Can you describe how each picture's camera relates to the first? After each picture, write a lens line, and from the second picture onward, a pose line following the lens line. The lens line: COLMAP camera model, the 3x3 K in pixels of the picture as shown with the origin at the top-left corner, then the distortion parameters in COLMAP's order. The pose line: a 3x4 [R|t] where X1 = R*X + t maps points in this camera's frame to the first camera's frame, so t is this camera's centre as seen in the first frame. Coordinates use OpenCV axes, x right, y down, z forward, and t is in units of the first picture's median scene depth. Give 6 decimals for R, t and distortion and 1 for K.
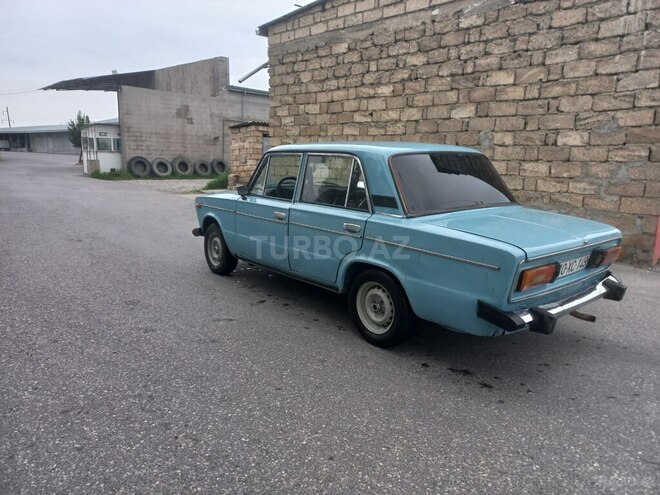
lens RADIAL K [[469.3, 0, 325.2], [0, 469.3, 249.6], [0, 0, 1]] dist [0.064731, -0.054379]
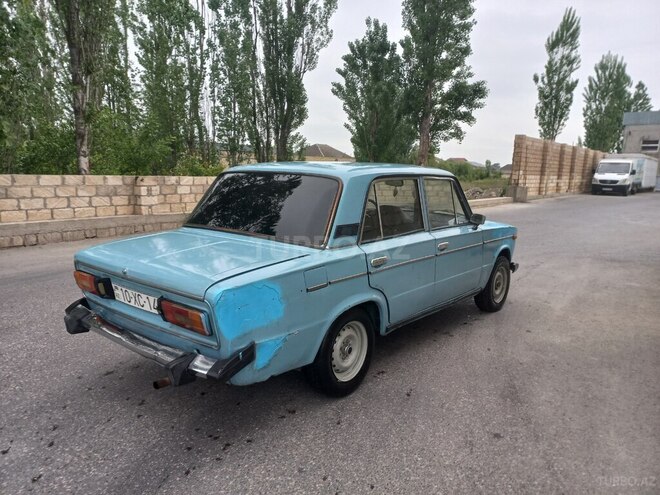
lens RADIAL K [[469.3, 0, 325.2], [0, 469.3, 249.6], [0, 0, 1]] dist [0.064731, -0.054379]
pose [[0.193445, 0.153468, -0.969034, 0.613165], [-0.213738, 0.970559, 0.111042, -0.097062], [0.957546, 0.185639, 0.220552, 0.488332]]
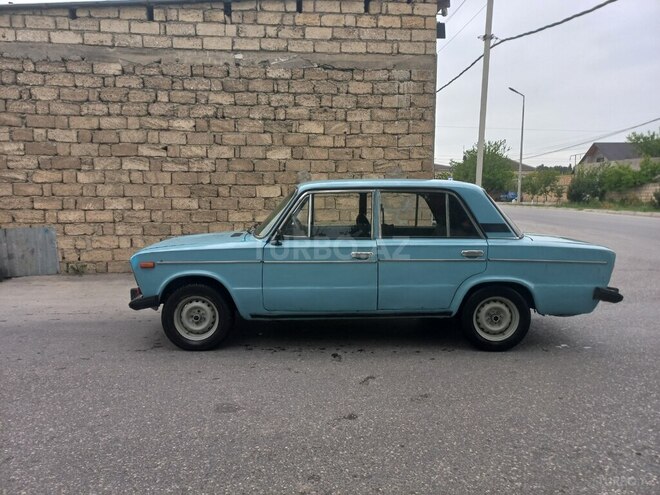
lens RADIAL K [[473.7, 0, 326.4], [0, 473.7, 247.5], [0, 0, 1]] dist [0.069220, -0.049351]
pose [[0.626398, -0.100984, 0.772935, -0.510971], [0.166743, 0.985980, -0.006313, -0.054740], [-0.761461, 0.132836, 0.634454, 0.261369]]
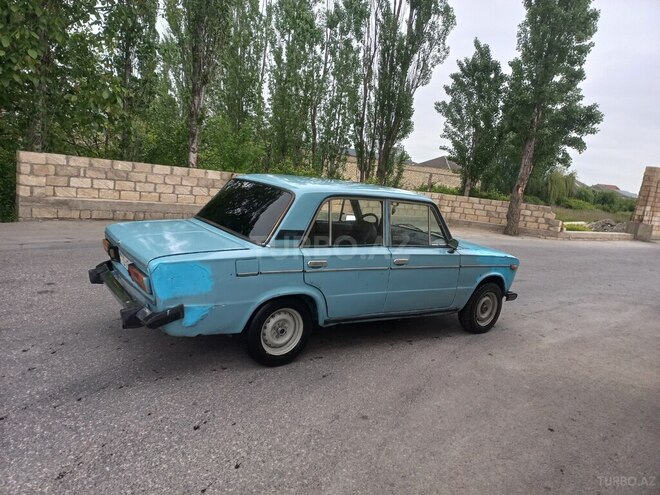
lens RADIAL K [[468.1, 0, 330.0], [0, 468.1, 247.5], [0, 0, 1]] dist [0.077632, -0.077573]
pose [[-0.063419, 0.144149, -0.987522, 0.721031], [-0.314559, 0.936188, 0.156857, -0.153075], [0.947117, 0.320582, -0.014029, 0.648438]]
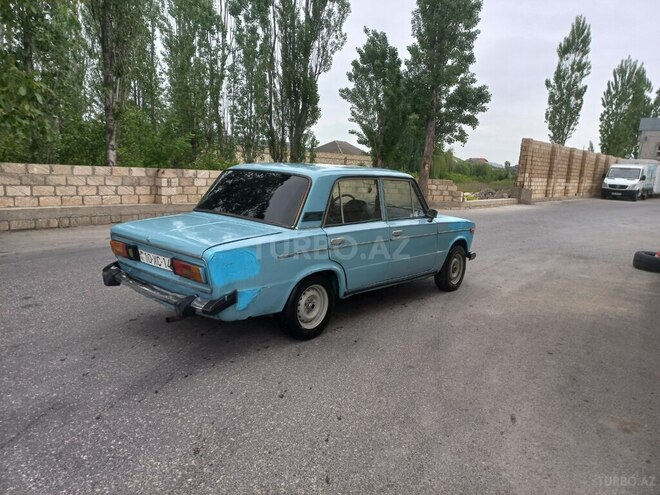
lens RADIAL K [[468.1, 0, 330.0], [0, 468.1, 247.5], [0, 0, 1]] dist [0.077632, -0.077573]
pose [[0.163174, 0.162765, -0.973079, 0.762034], [-0.242446, 0.962669, 0.120368, -0.107775], [0.956344, 0.216278, 0.196544, 0.513546]]
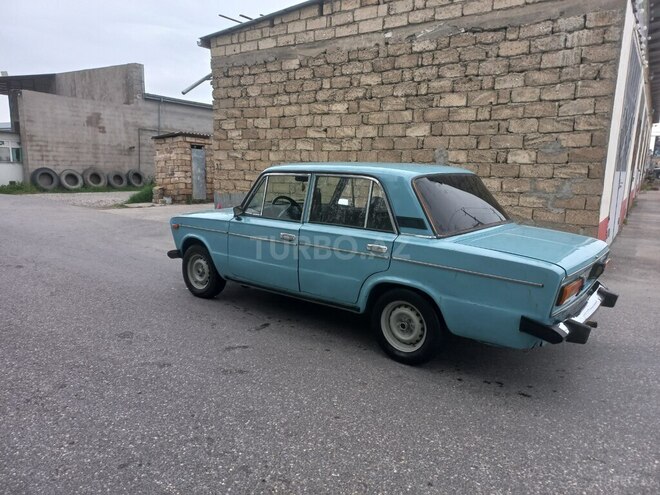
lens RADIAL K [[469.3, 0, 325.2], [0, 469.3, 249.6], [0, 0, 1]] dist [0.064731, -0.054379]
pose [[0.982246, -0.032084, 0.184832, -0.117737], [0.035736, 0.999226, -0.016462, -0.015702], [-0.184160, 0.022775, 0.982632, 0.010304]]
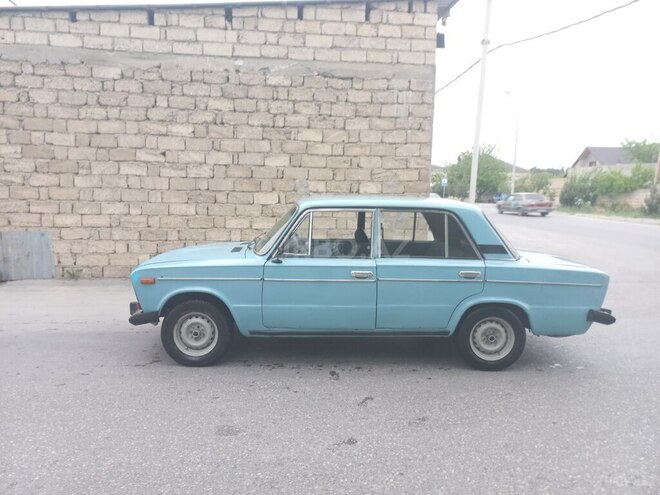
lens RADIAL K [[473.4, 0, 326.0], [0, 473.4, 248.2], [0, 0, 1]] dist [0.066886, -0.053161]
pose [[0.617094, -0.096757, 0.780918, -0.517111], [0.148975, 0.988829, 0.004795, -0.082190], [-0.772659, 0.113378, 0.624615, 0.262208]]
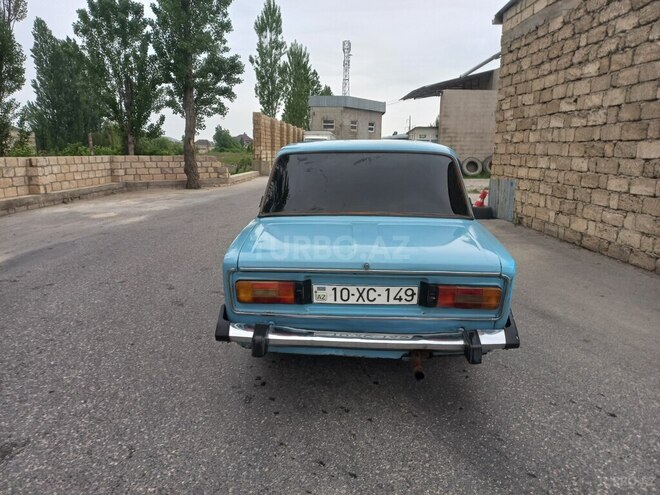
lens RADIAL K [[472.0, 0, 328.9], [0, 472.0, 248.1], [0, 0, 1]] dist [0.029353, 0.003710]
pose [[0.735066, 0.126955, -0.666003, 0.426829], [-0.128056, 0.990629, 0.047501, -0.030592], [0.665793, 0.050369, 0.744435, 0.162274]]
